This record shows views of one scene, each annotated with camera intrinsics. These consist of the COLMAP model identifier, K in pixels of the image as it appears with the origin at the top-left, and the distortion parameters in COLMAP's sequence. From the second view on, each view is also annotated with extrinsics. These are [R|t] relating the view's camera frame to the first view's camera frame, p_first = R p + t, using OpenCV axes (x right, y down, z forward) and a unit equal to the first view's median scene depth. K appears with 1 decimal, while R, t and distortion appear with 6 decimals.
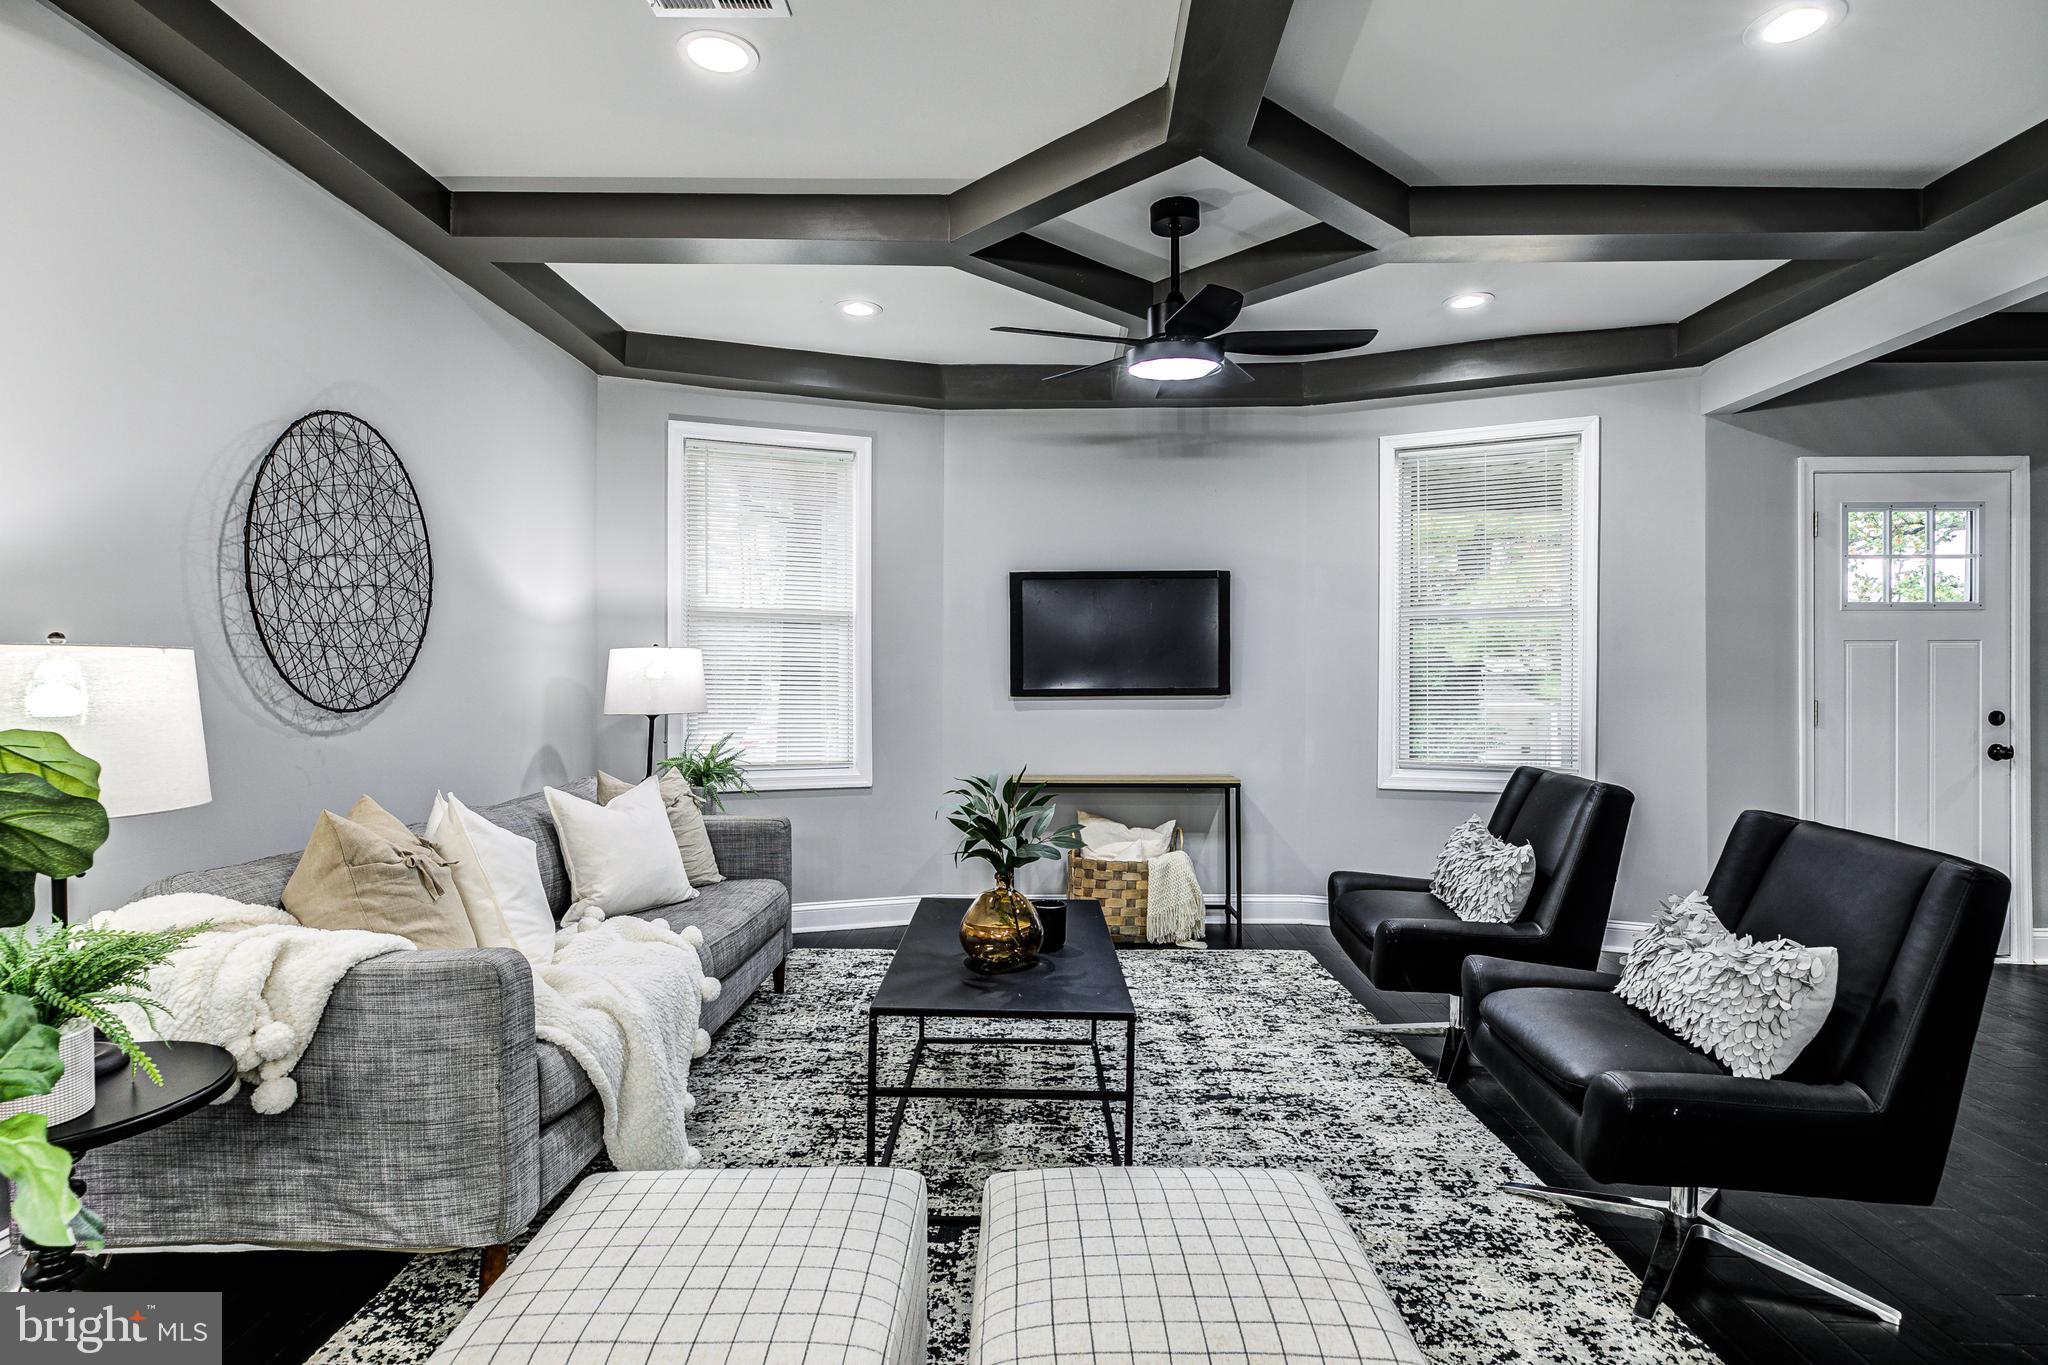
lens RADIAL K [[1037.6, 0, 1023.0], [0, 1037.6, 671.8], [0, 0, 1]] dist [-0.002669, 0.000025]
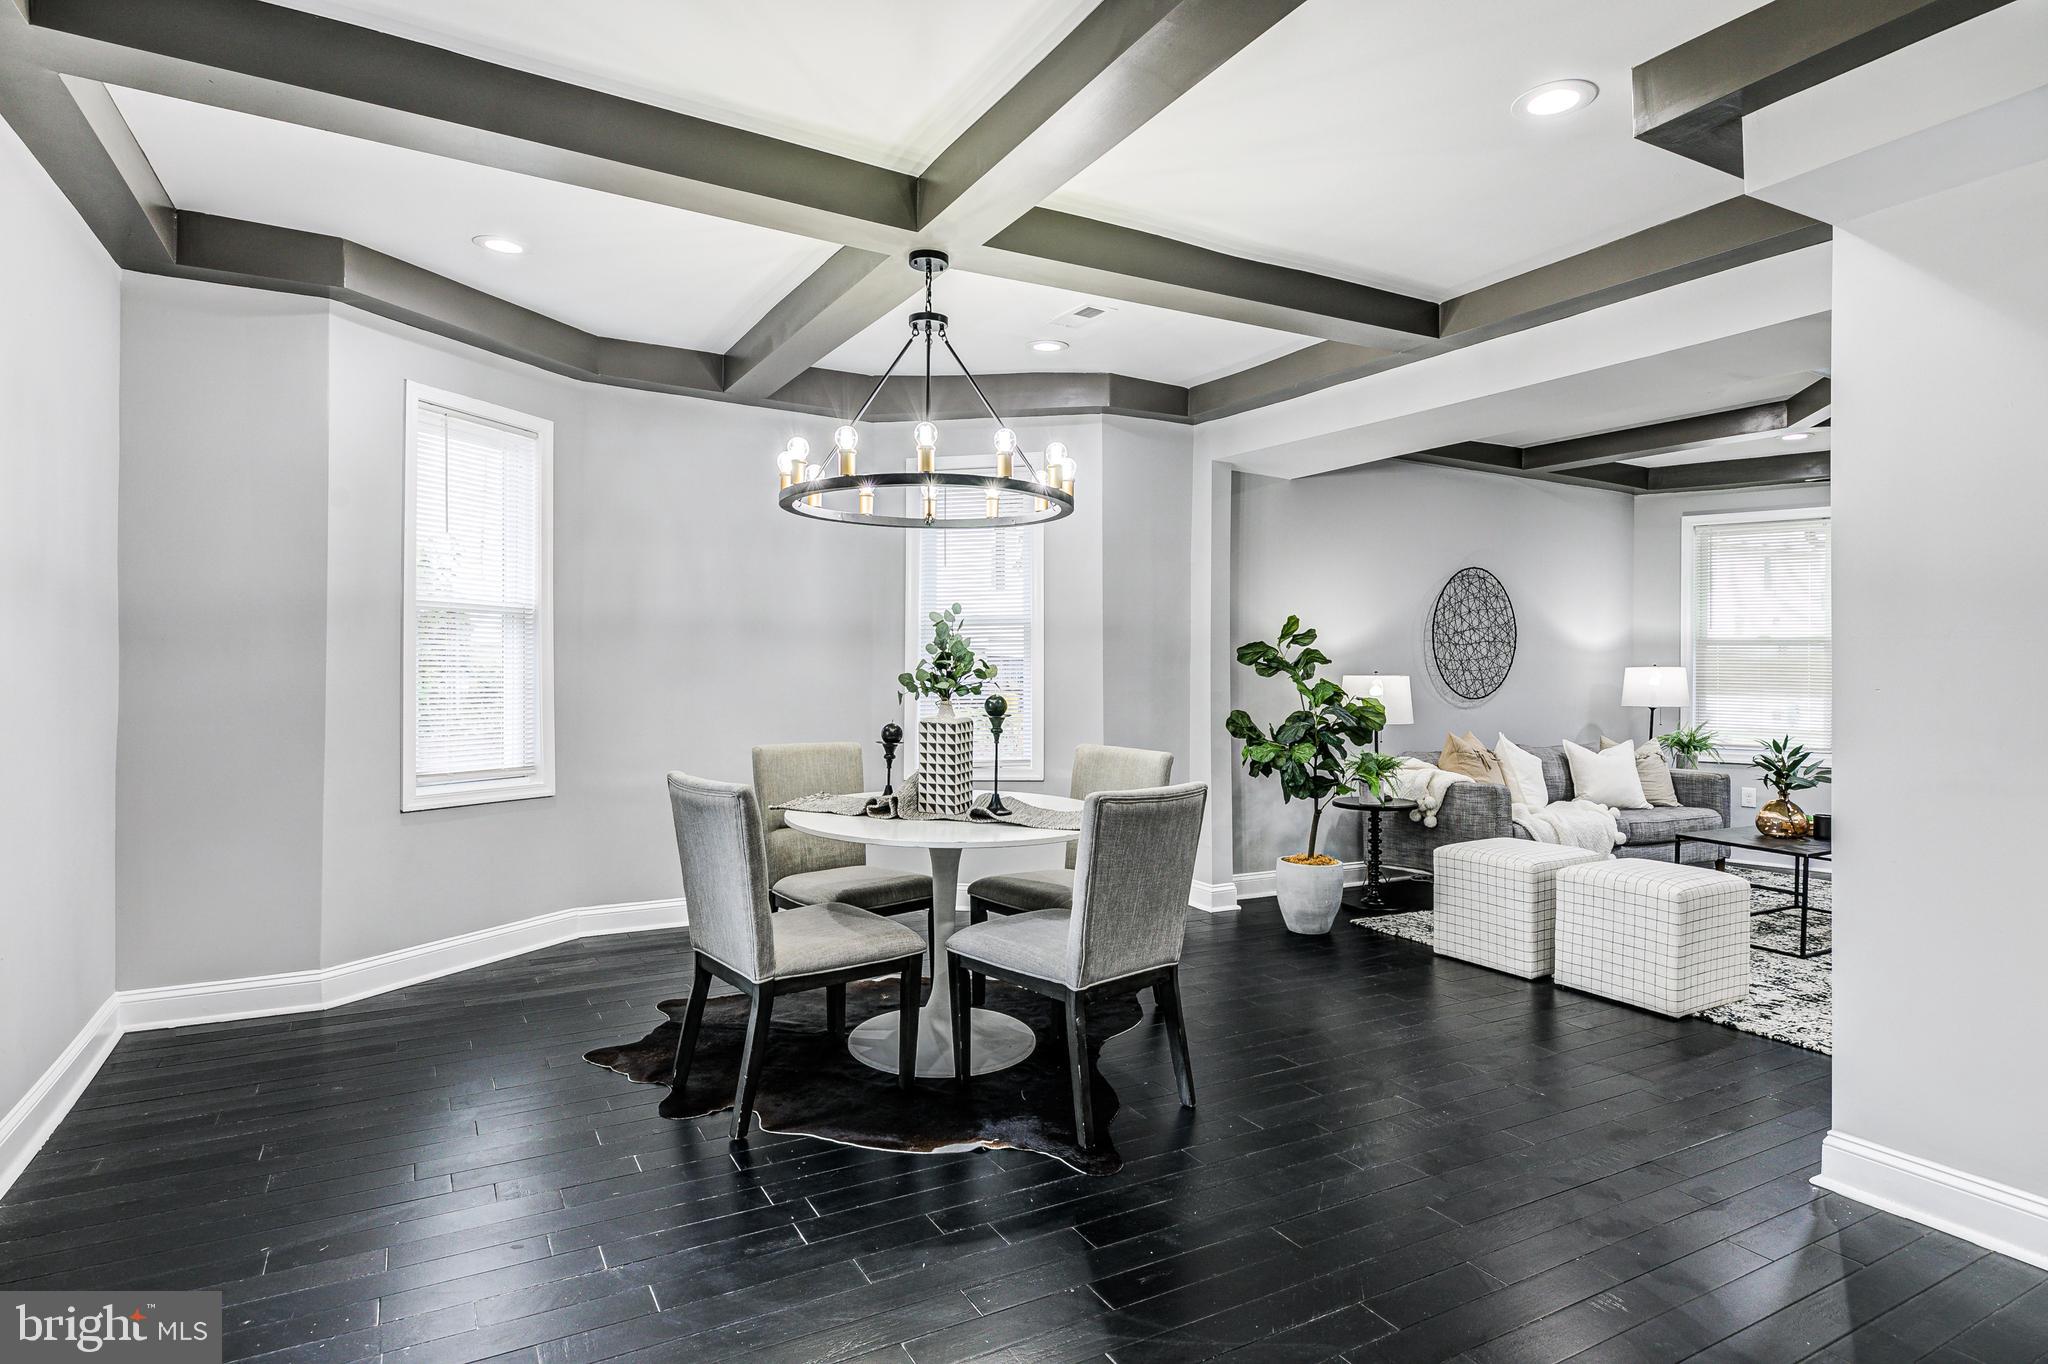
lens RADIAL K [[1115.9, 0, 1025.4], [0, 1115.9, 674.1], [0, 0, 1]] dist [-0.000381, -0.000009]
pose [[0.497097, 0.002130, -0.867692, 1.048138], [-0.001873, 0.999997, 0.001381, -0.018681], [0.867693, 0.000939, 0.497100, -1.139981]]
